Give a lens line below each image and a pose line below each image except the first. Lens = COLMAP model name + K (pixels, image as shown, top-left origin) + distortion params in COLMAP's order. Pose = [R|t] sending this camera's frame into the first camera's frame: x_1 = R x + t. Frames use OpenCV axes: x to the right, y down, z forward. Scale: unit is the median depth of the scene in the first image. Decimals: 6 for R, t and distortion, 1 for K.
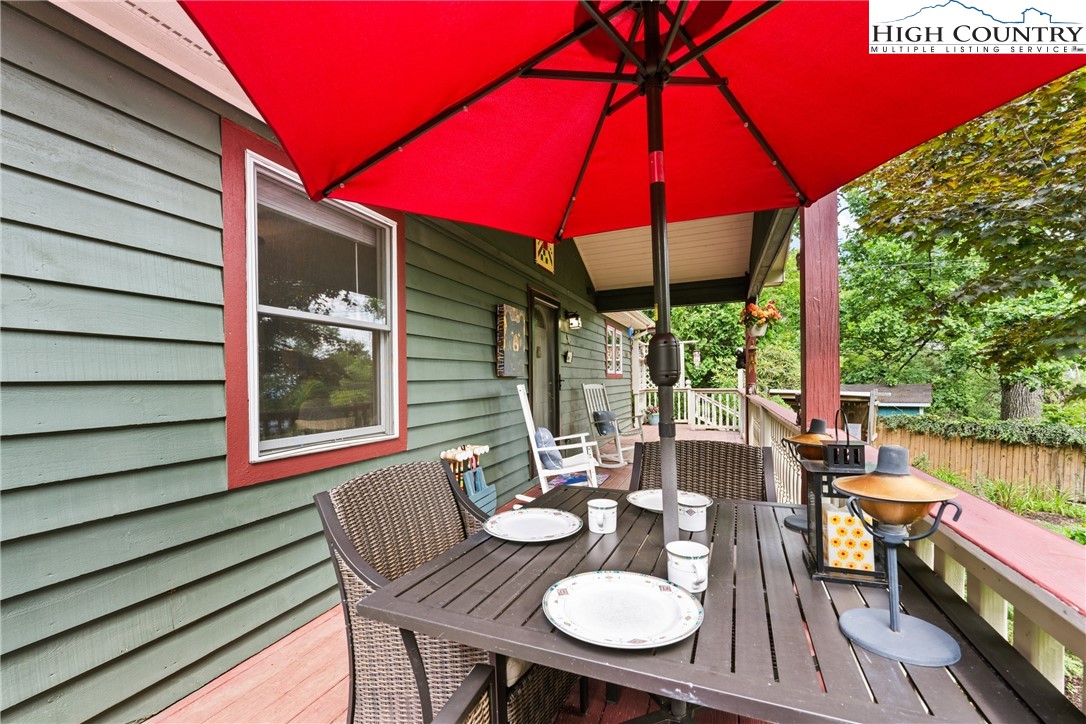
lens RADIAL K [[433.1, 0, 542.1], [0, 433.1, 383.8], [0, 0, 1]] dist [-0.000040, -0.000013]
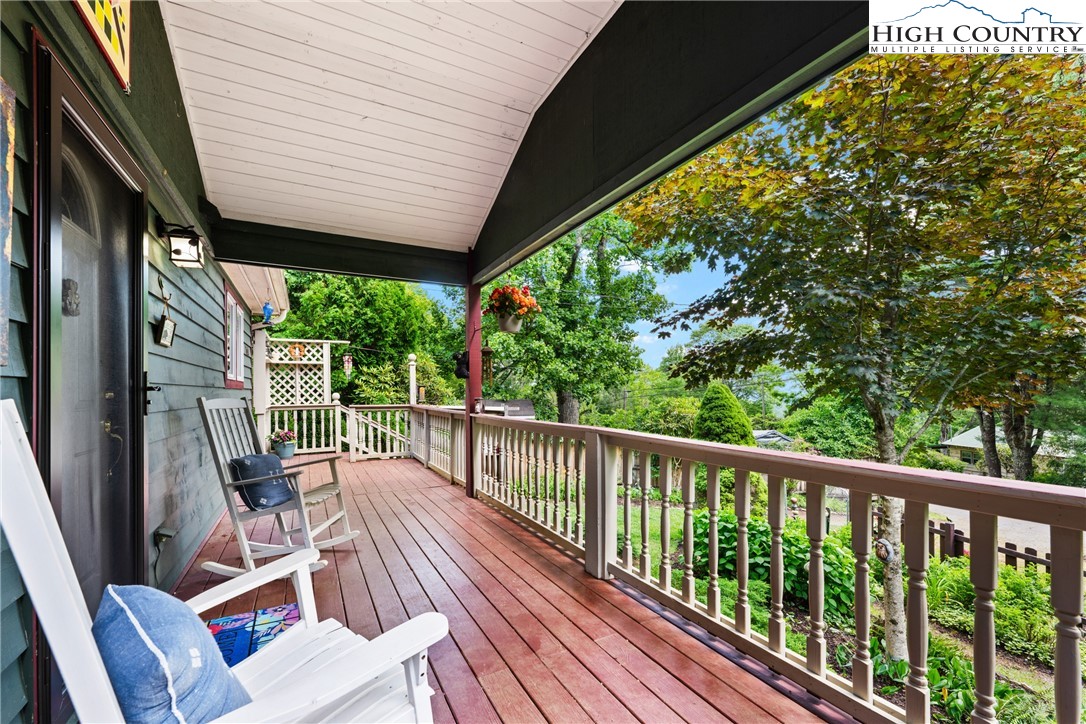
lens RADIAL K [[437.8, 0, 518.4], [0, 437.8, 395.2], [0, 0, 1]] dist [0.001521, 0.000066]
pose [[0.664620, 0.011623, 0.747091, -0.016929], [-0.006479, 0.999931, -0.009792, -0.000190], [-0.747153, 0.001667, 0.664650, 0.307883]]
